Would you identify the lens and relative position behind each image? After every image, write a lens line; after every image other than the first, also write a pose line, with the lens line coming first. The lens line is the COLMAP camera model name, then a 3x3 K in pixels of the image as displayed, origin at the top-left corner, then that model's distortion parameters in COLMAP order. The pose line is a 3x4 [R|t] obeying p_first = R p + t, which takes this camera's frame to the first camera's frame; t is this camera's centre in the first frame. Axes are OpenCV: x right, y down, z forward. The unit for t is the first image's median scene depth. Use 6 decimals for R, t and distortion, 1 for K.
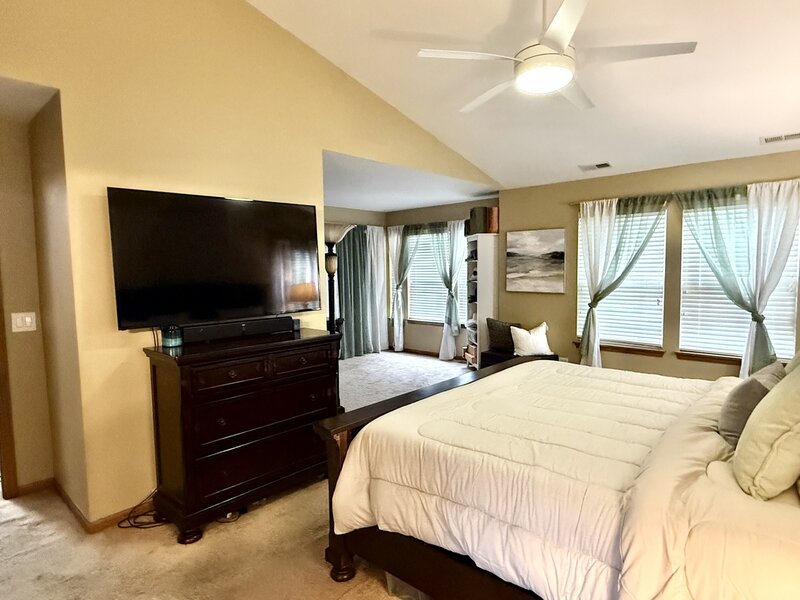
lens RADIAL K [[460.3, 0, 400.0], [0, 460.3, 300.0], [0, 0, 1]] dist [0.000027, -0.000280]
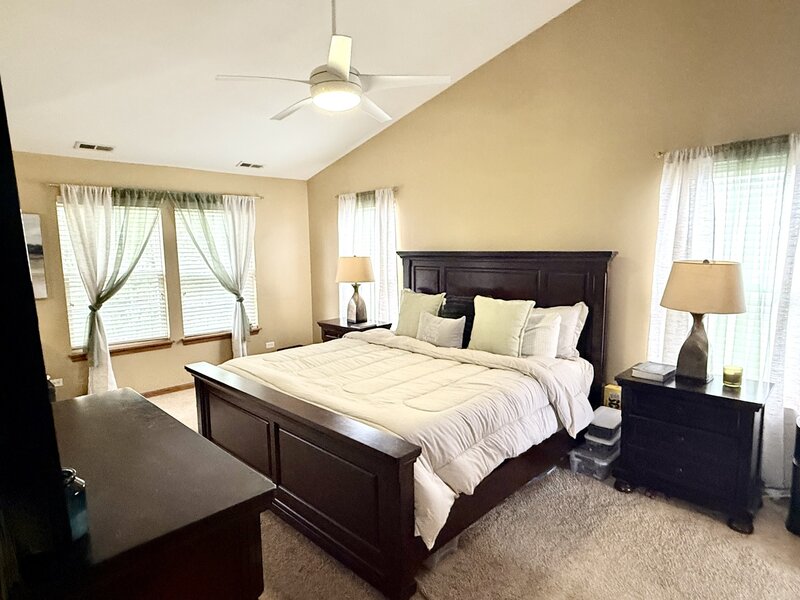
lens RADIAL K [[462.9, 0, 400.0], [0, 462.9, 300.0], [0, 0, 1]] dist [-0.045154, 0.000379]
pose [[0.035316, -0.098814, 0.994479, -0.456374], [0.081199, 0.992093, 0.095693, -0.041553], [-0.996072, 0.077371, 0.043060, 0.438236]]
